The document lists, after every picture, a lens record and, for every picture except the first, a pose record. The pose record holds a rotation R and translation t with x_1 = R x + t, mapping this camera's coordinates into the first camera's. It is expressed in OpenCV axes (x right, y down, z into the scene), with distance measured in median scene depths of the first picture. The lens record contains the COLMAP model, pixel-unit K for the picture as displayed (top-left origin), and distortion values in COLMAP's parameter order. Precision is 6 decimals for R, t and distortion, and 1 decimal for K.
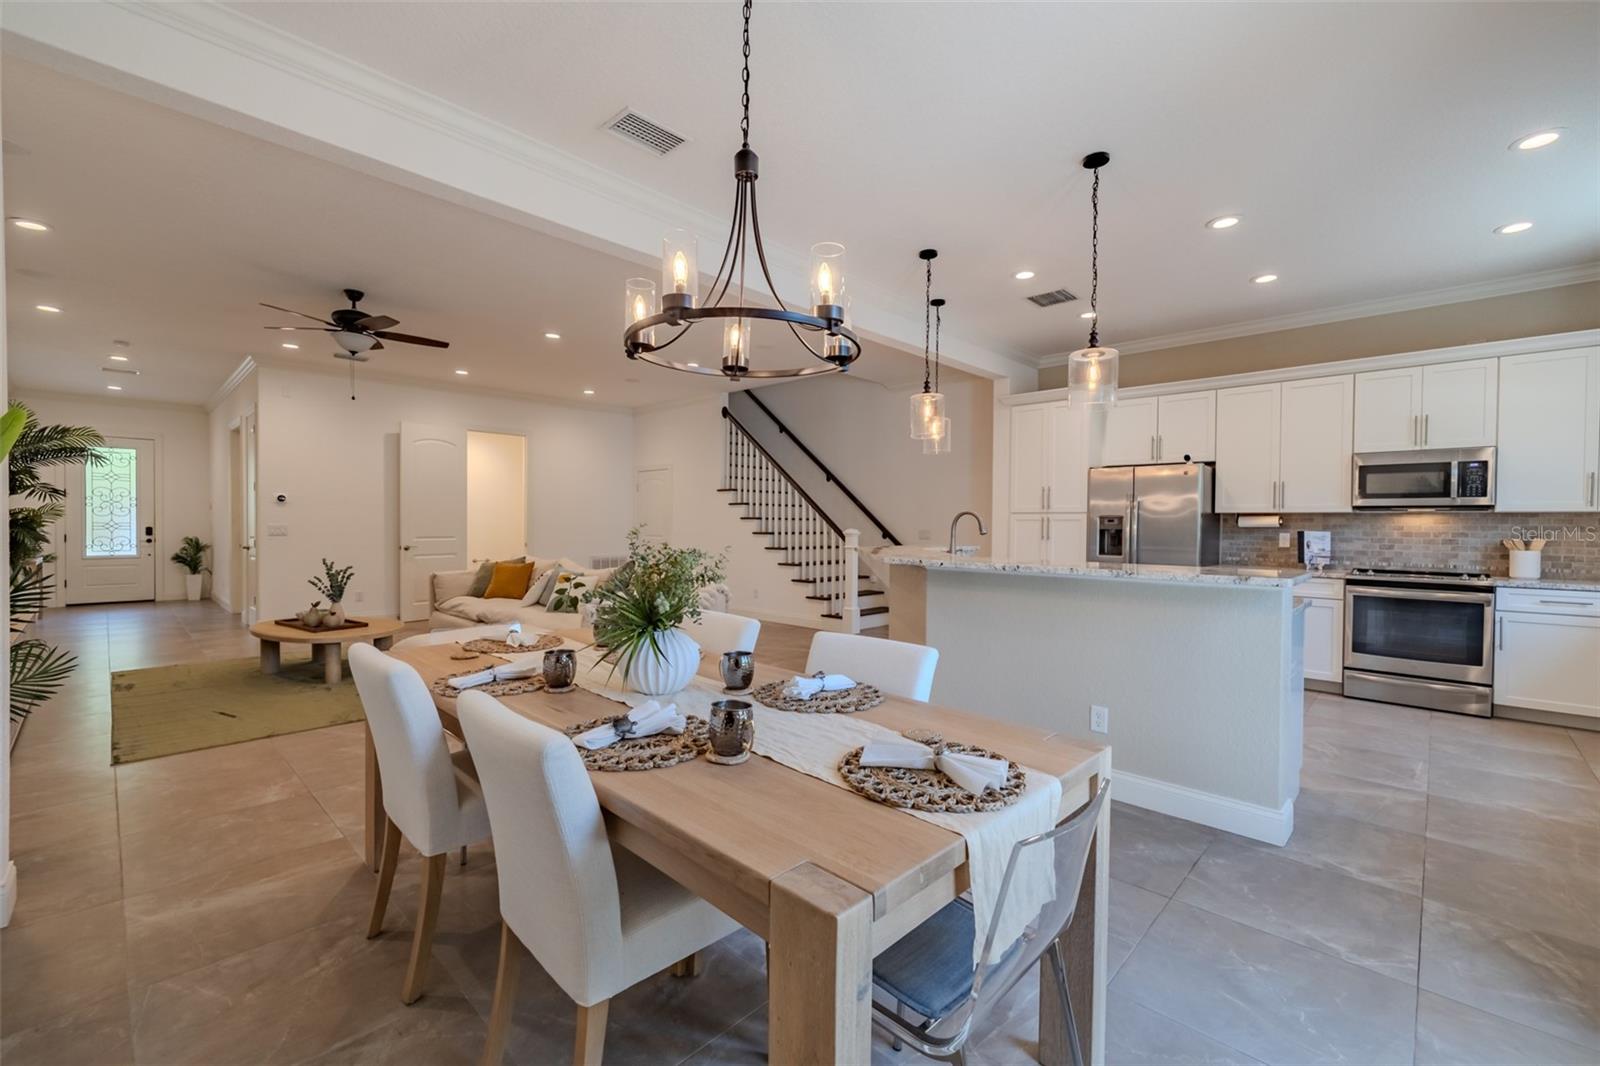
lens RADIAL K [[665.5, 0, 798.2], [0, 665.5, 532.7], [0, 0, 1]] dist [0.000428, -0.000477]
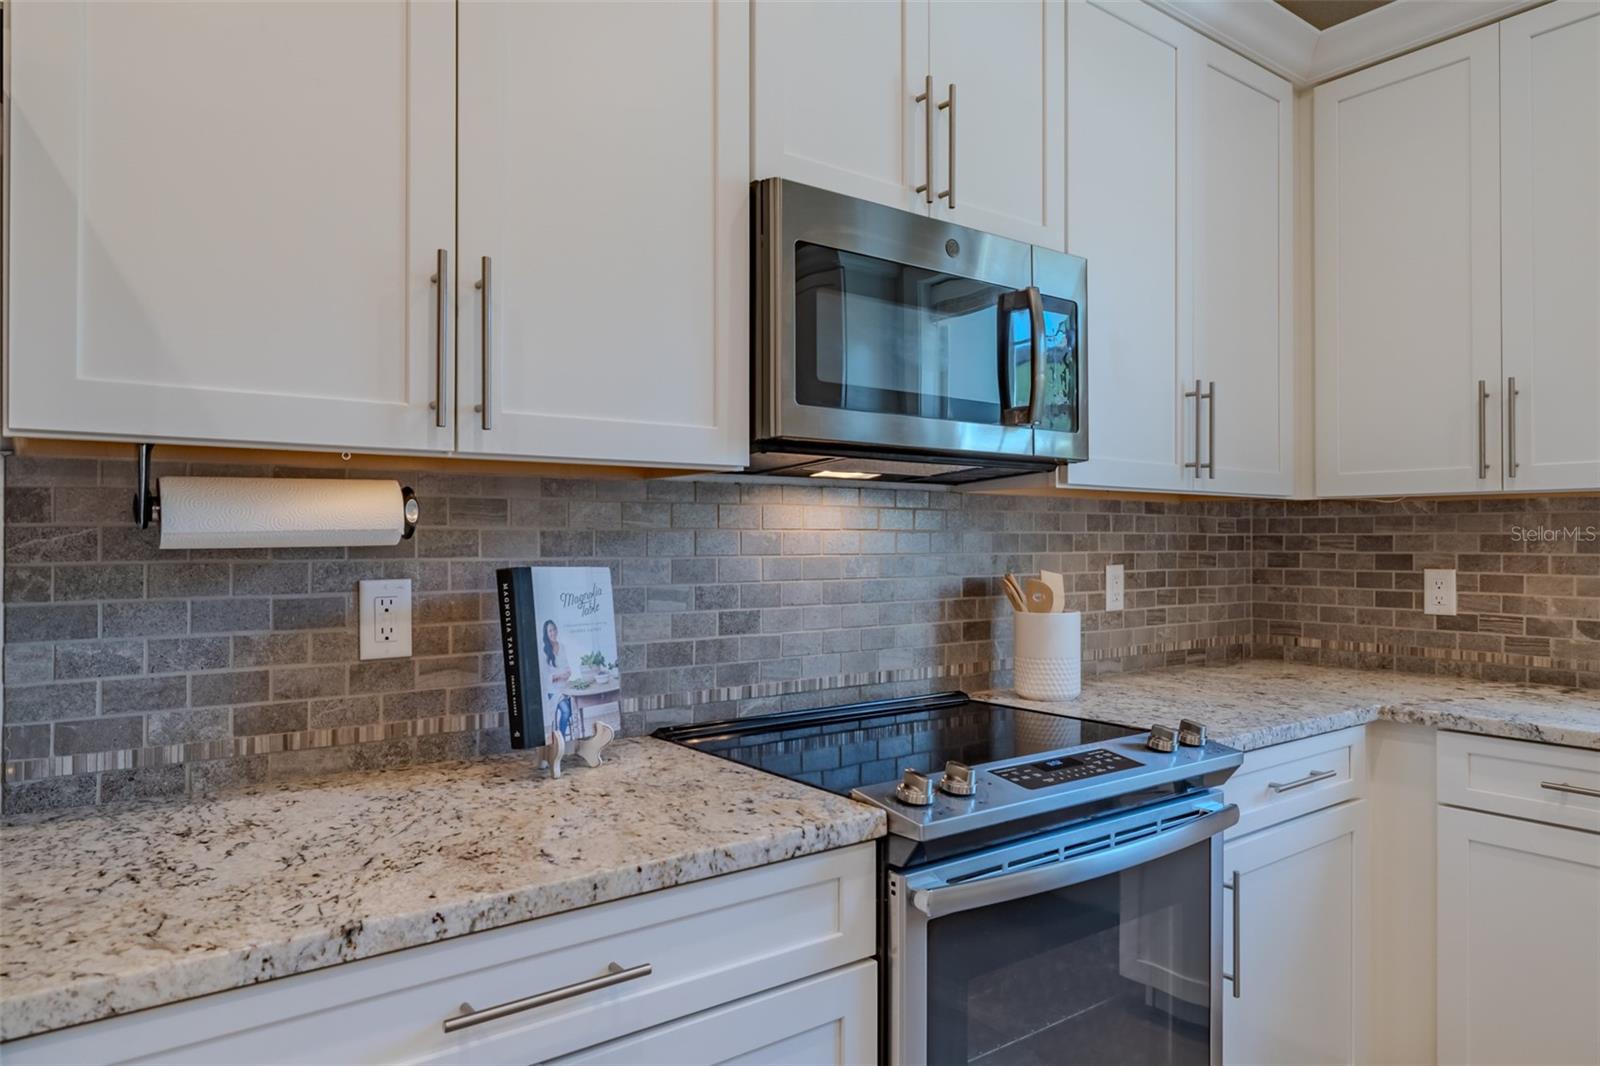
lens RADIAL K [[1017.0, 0, 802.4], [0, 1017.0, 536.8], [0, 0, 1]] dist [0.000110, 0.000891]
pose [[0.150901, -0.005439, 0.988534, 0.518324], [0.015009, 0.999882, 0.003210, -0.010815], [-0.988435, 0.014352, 0.150965, 0.920251]]
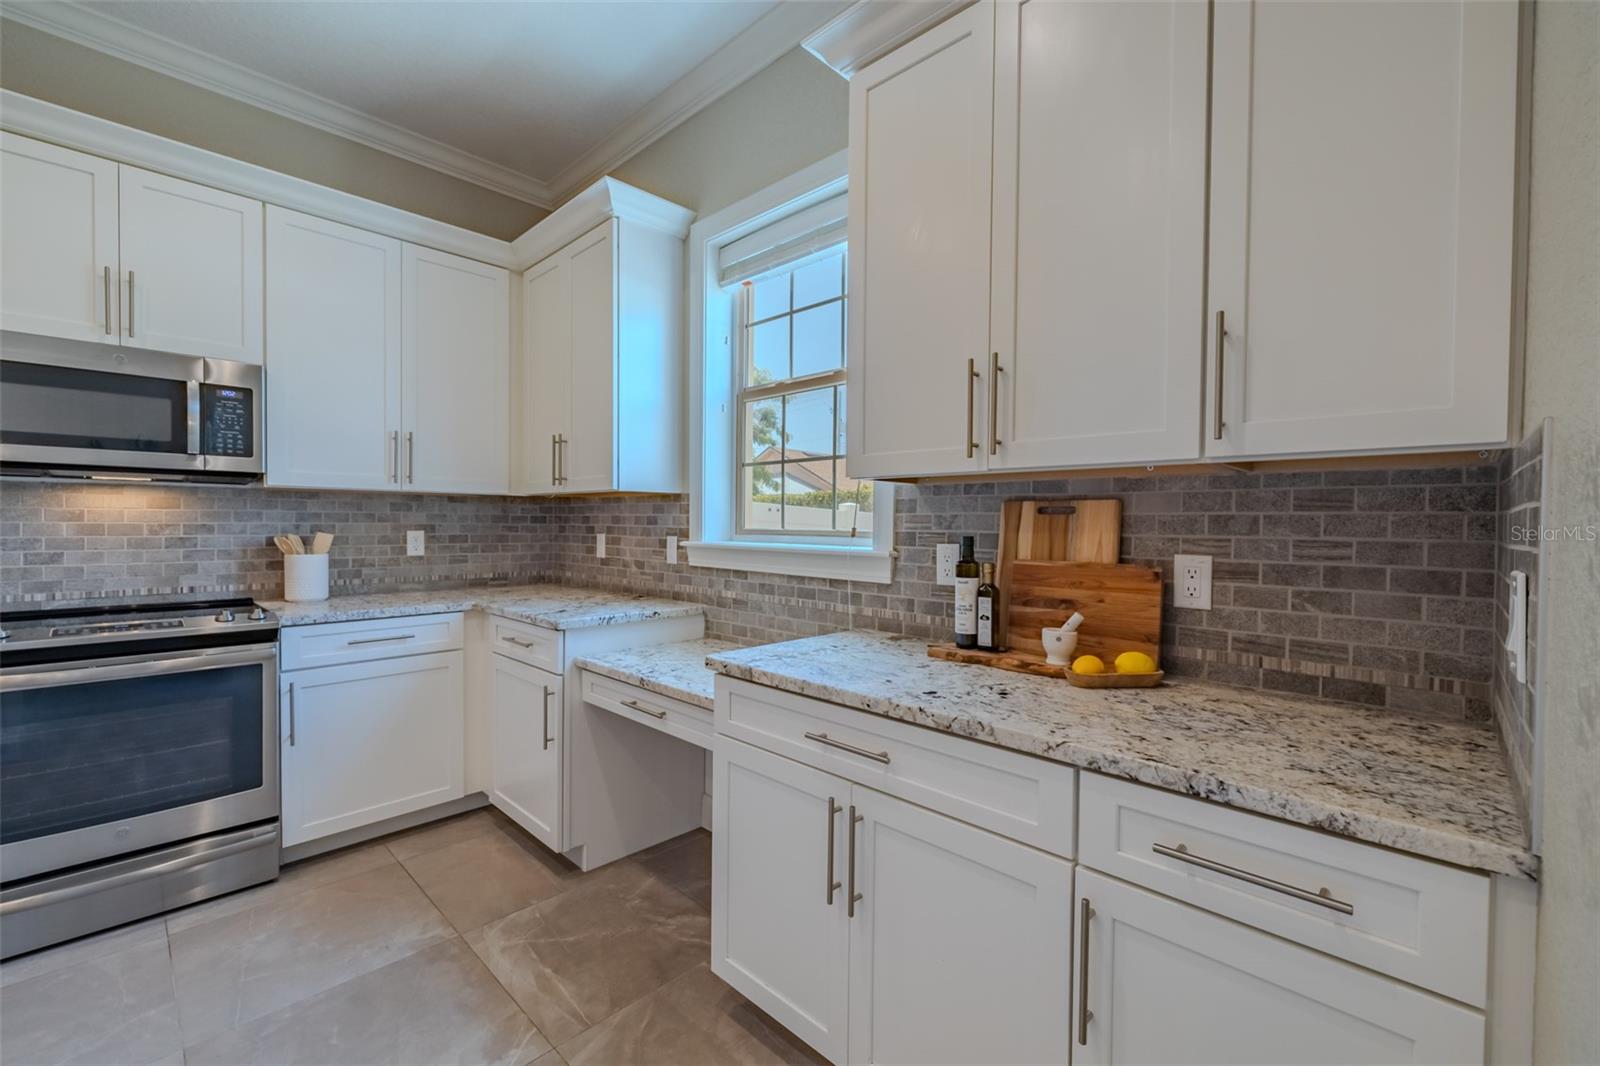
lens RADIAL K [[668.7, 0, 801.1], [0, 668.7, 532.4], [0, 0, 1]] dist [-0.000246, -0.000376]
pose [[0.003681, -0.024883, 0.999684, 0.438987], [0.006311, 0.999671, 0.024859, -0.003916], [-0.999973, 0.006217, 0.003837, 0.490639]]
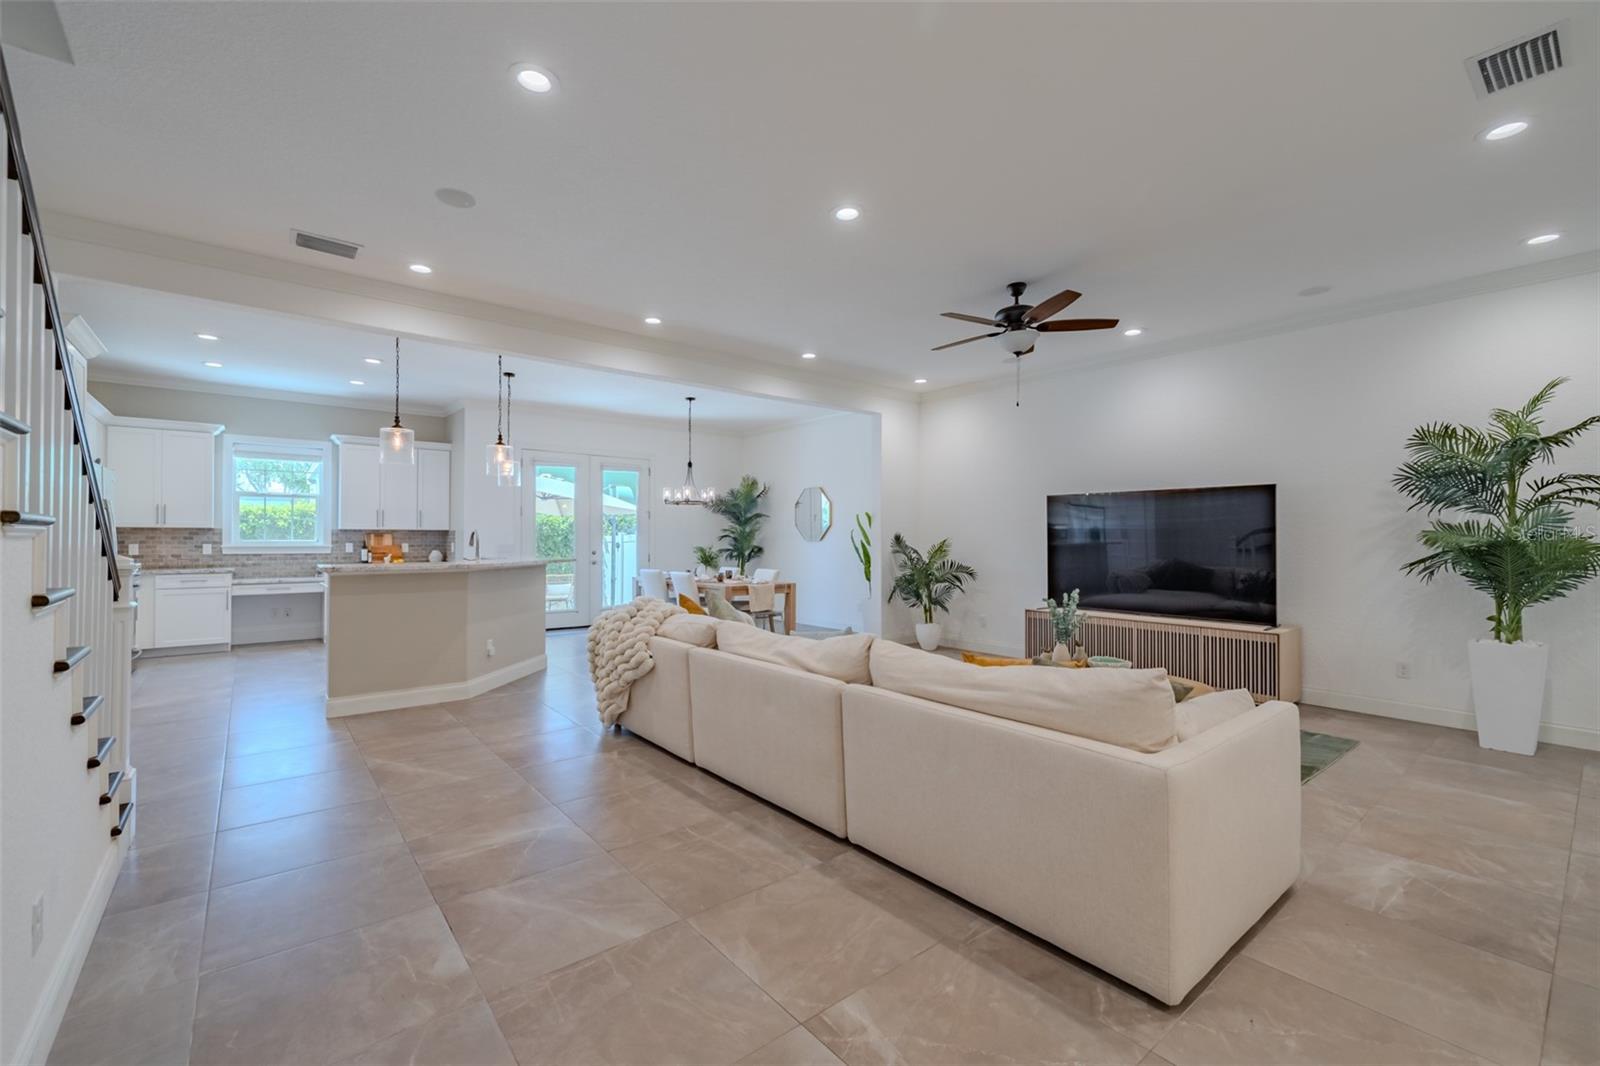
lens RADIAL K [[668.7, 0, 801.1], [0, 668.7, 532.4], [0, 0, 1]] dist [-0.000246, -0.000376]
pose [[-0.992950, -0.011932, 0.117928, -0.485611], [-0.011100, 0.999909, 0.007712, -0.039007], [-0.118009, 0.006348, -0.992992, 1.907667]]
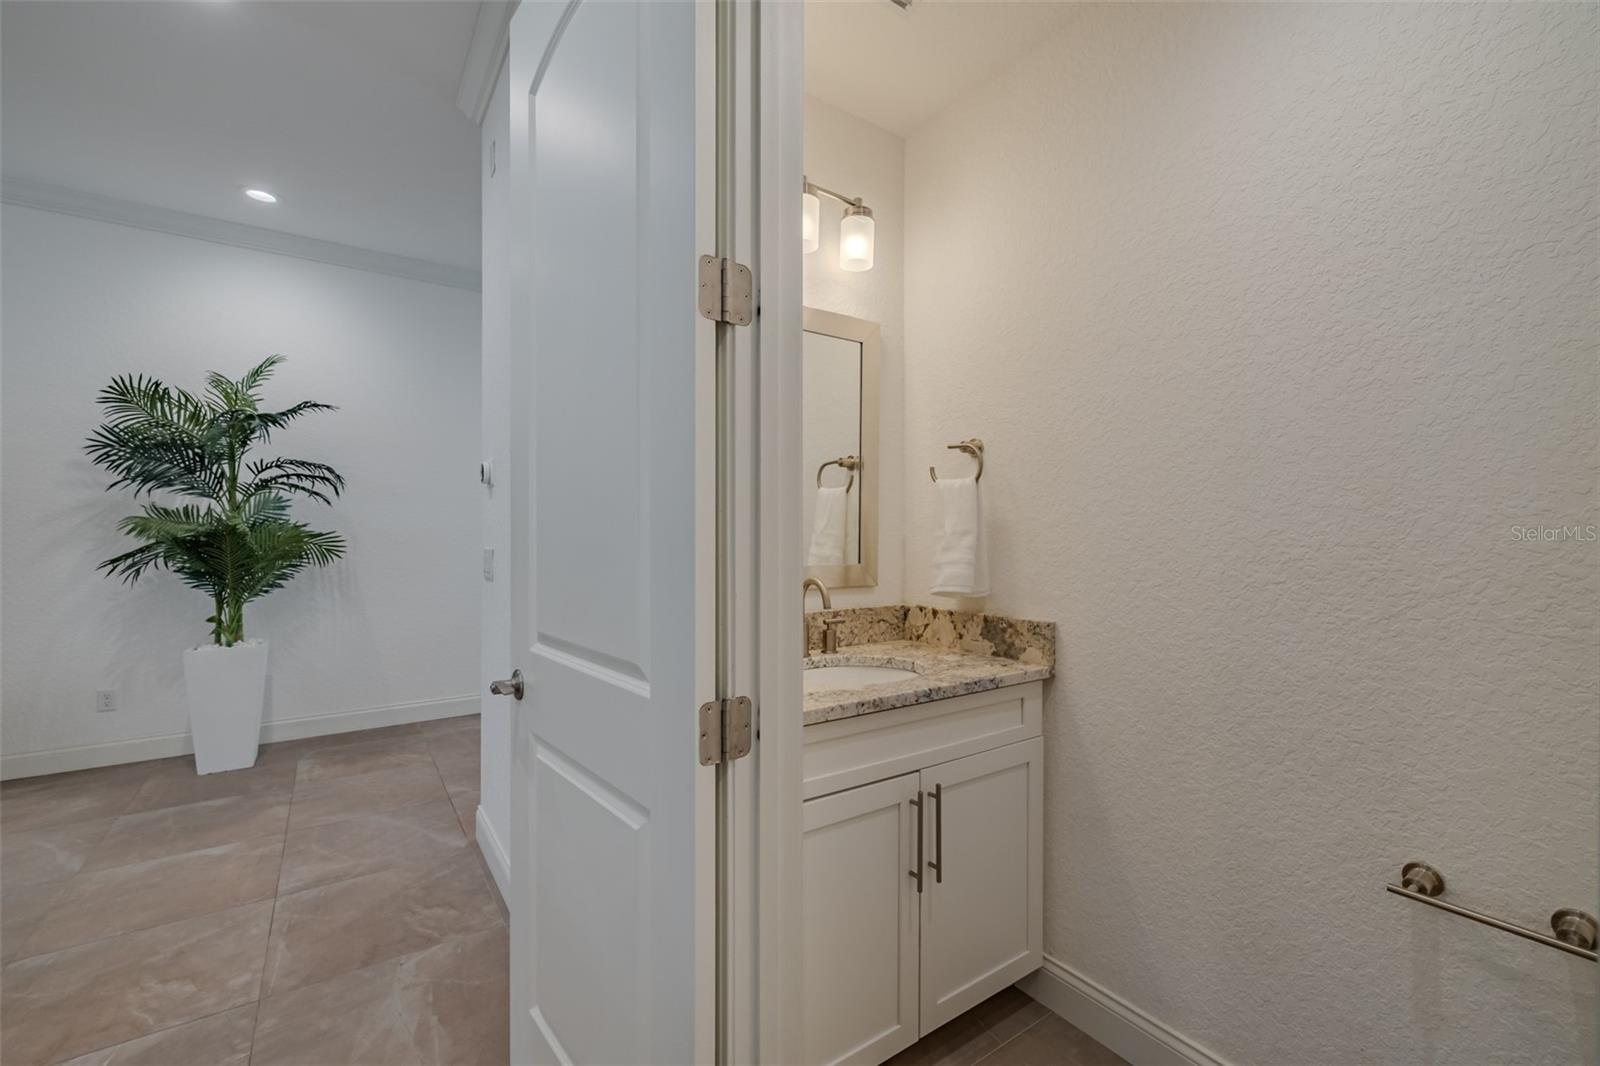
lens RADIAL K [[668.7, 0, 801.1], [0, 668.7, 532.4], [0, 0, 1]] dist [-0.000246, -0.000376]
pose [[-0.194592, -0.003539, -0.980878, -0.660571], [-0.015888, 0.999874, -0.000455, -0.037901], [0.980756, 0.015496, -0.194624, 1.739499]]
